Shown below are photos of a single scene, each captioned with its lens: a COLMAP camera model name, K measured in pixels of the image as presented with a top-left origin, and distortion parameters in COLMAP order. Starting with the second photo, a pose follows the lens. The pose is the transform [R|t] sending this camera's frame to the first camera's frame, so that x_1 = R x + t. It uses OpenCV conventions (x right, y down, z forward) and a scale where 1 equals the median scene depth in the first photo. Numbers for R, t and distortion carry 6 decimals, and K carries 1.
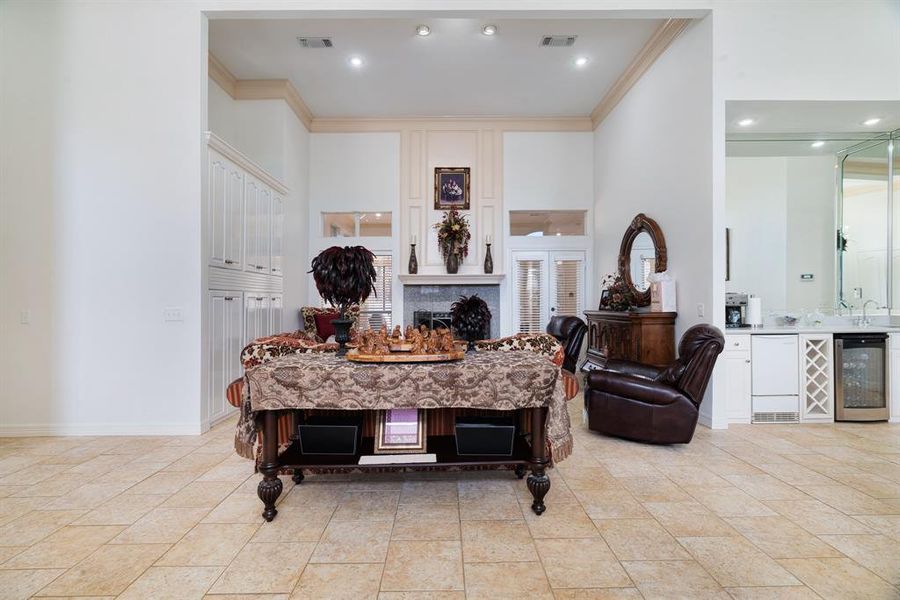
lens RADIAL K [[411.9, 0, 441.5], [0, 411.9, 295.2], [0, 0, 1]] dist [-0.002556, 0.000036]
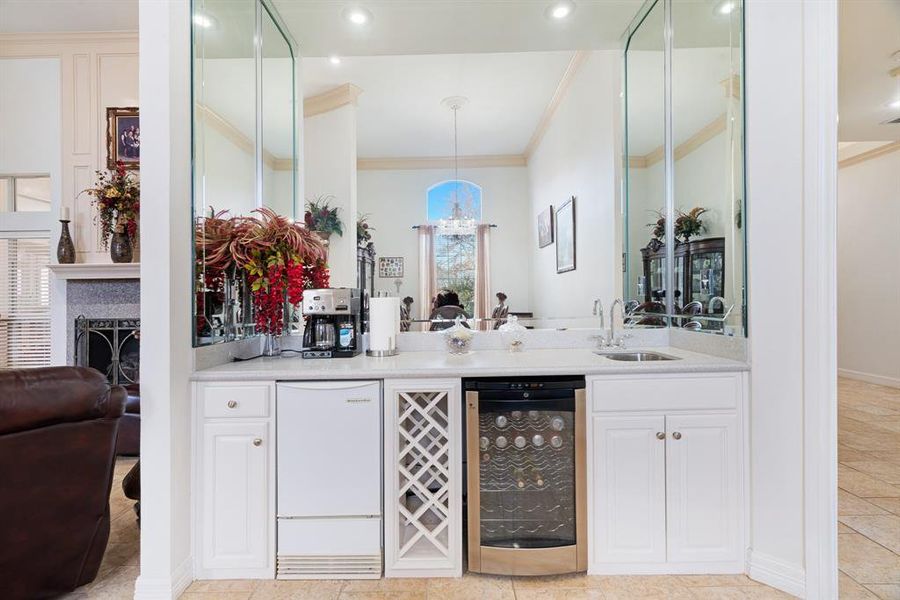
lens RADIAL K [[413.7, 0, 437.2], [0, 413.7, 300.9], [0, 0, 1]] dist [-0.002047, -0.000075]
pose [[0.999794, -0.006566, -0.019199, 0.934885], [0.006956, 0.999769, 0.020341, 0.000015], [0.019061, -0.020471, 0.999609, 0.551753]]
